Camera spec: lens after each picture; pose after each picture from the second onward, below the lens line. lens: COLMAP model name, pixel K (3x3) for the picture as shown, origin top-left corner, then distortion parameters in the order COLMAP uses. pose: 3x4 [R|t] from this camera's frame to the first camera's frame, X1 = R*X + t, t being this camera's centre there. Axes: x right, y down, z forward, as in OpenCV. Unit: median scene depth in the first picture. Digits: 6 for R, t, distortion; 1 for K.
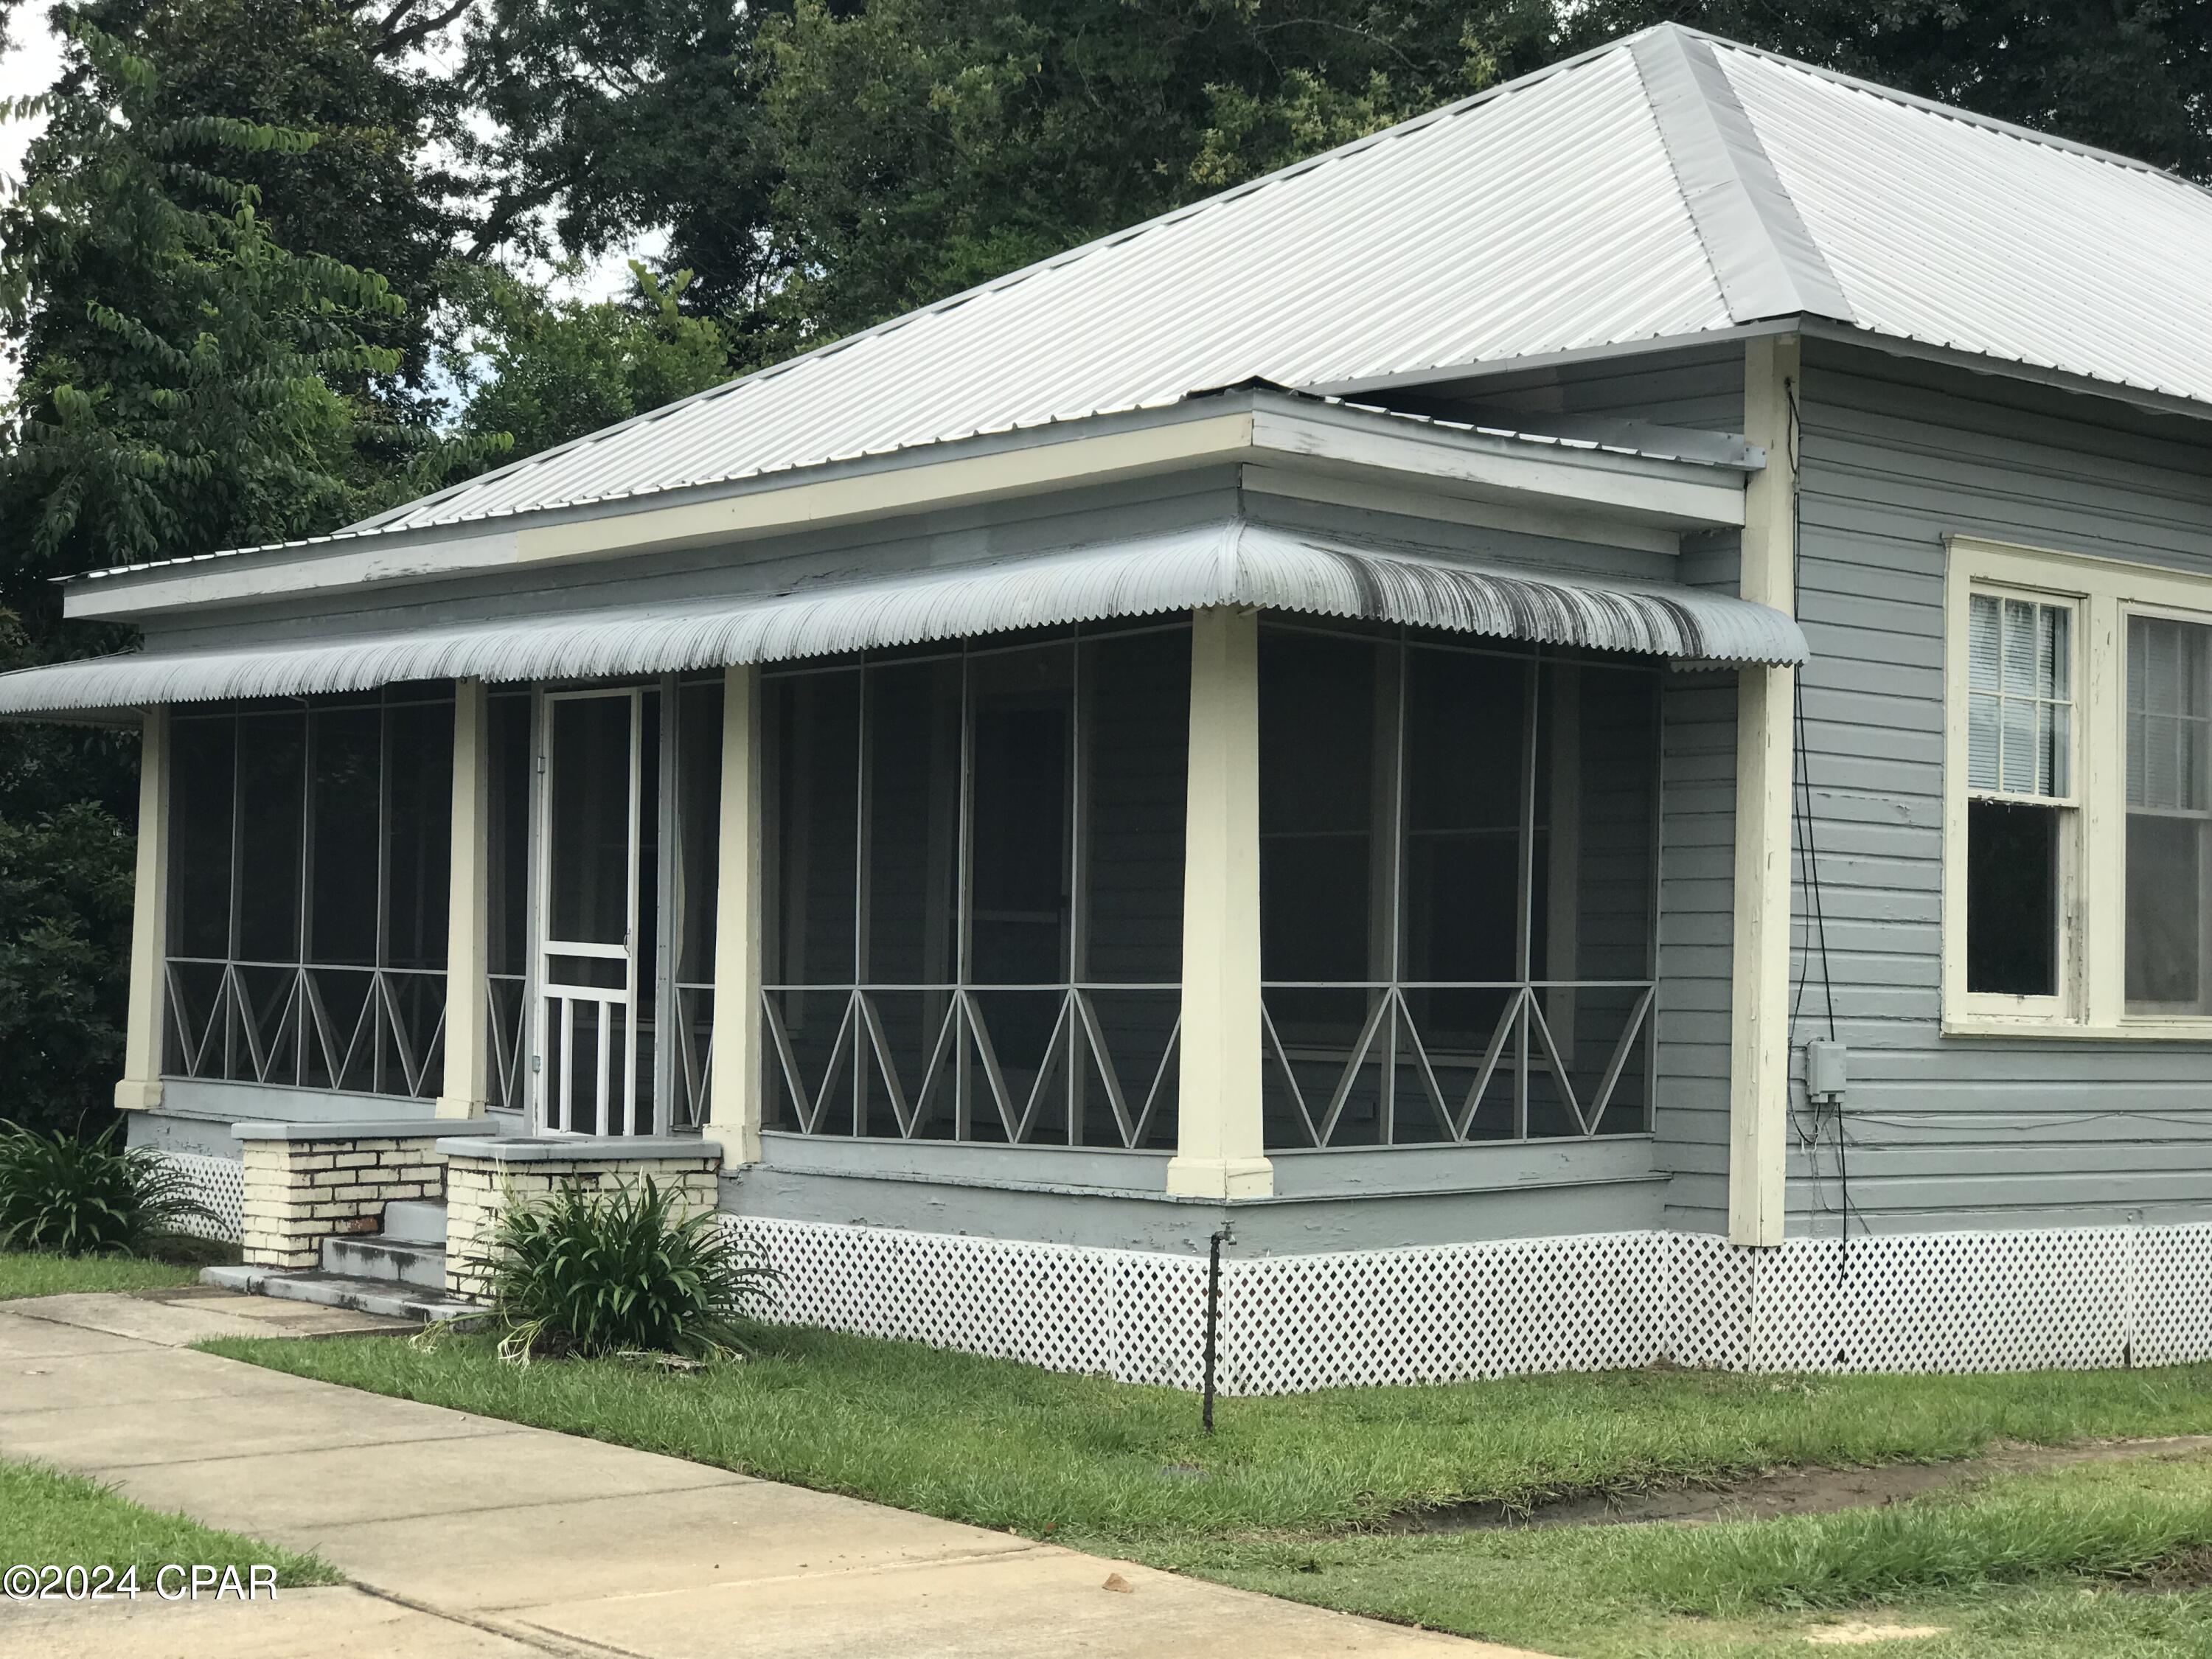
lens RADIAL K [[3589.3, 0, 1121.4], [0, 3589.3, 813.9], [0, 0, 1]] dist [-0.013369, 0.000000]
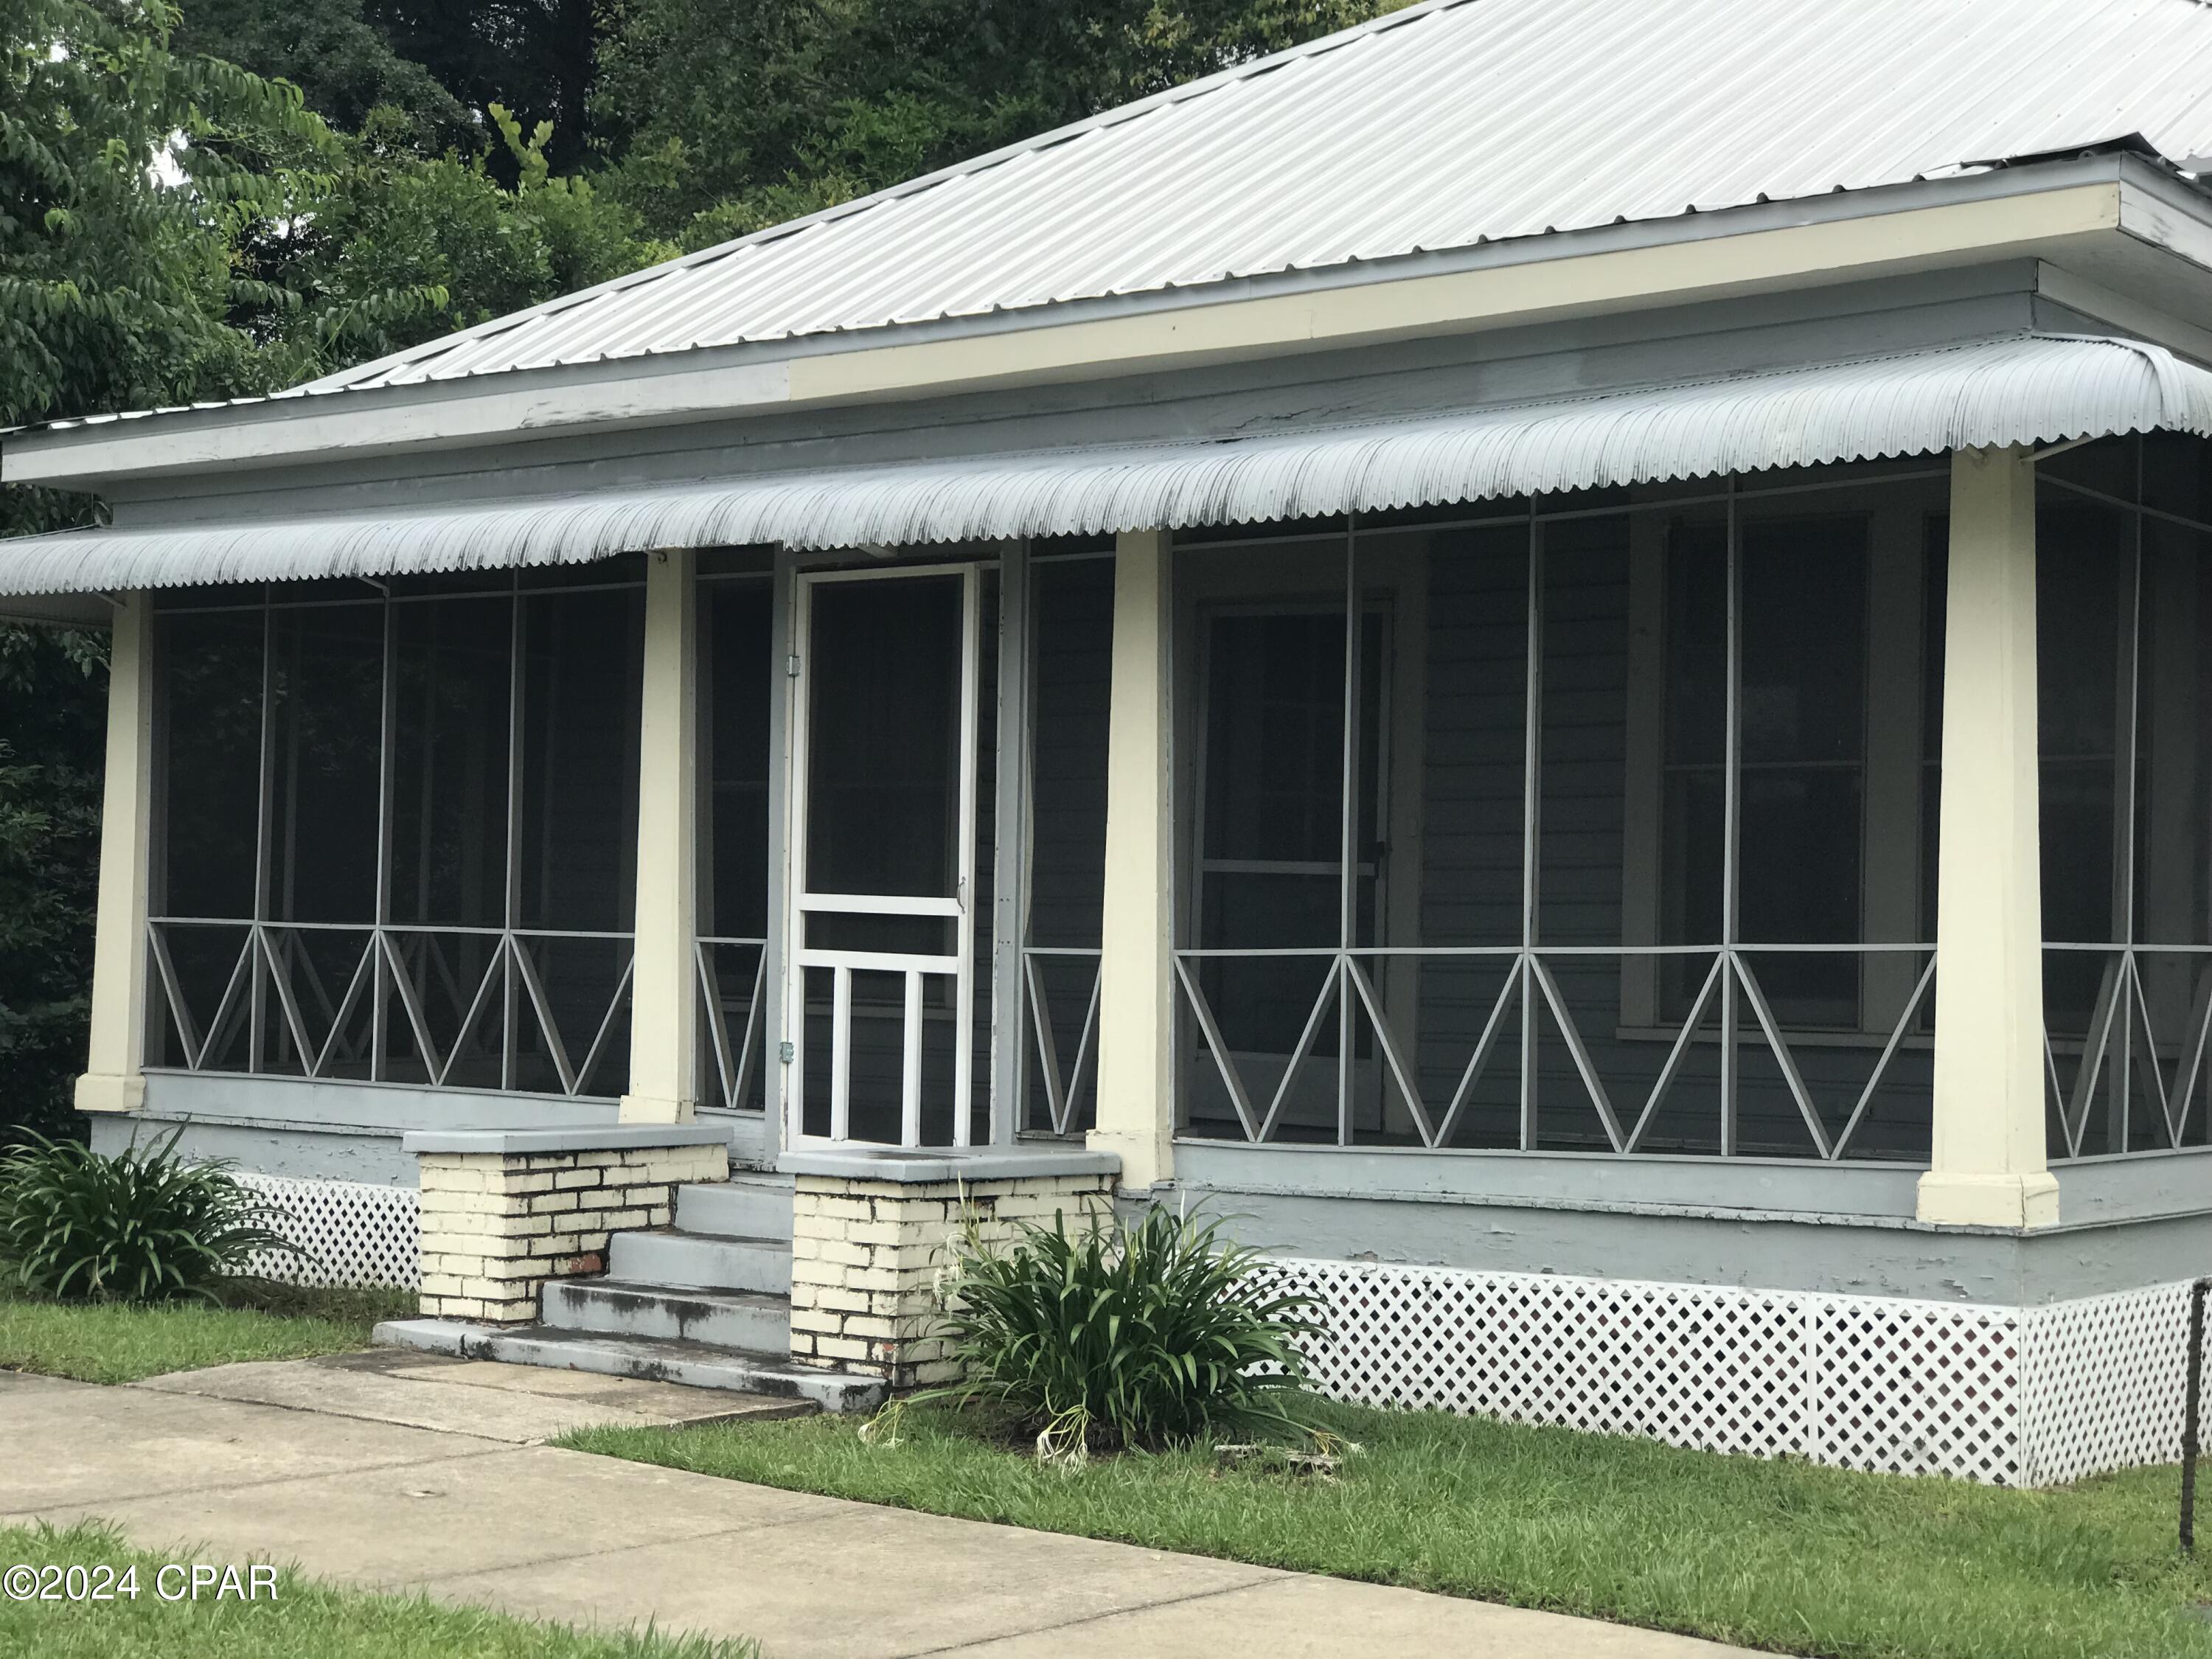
lens RADIAL K [[3589.3, 0, 1091.5], [0, 3589.3, 851.5], [0, 0, 1]] dist [-0.013369, 0.000000]
pose [[0.985389, 0.004533, 0.170257, -0.239555], [-0.007504, 0.999830, 0.016814, 0.013398], [-0.170152, -0.017845, 0.985256, 0.233885]]
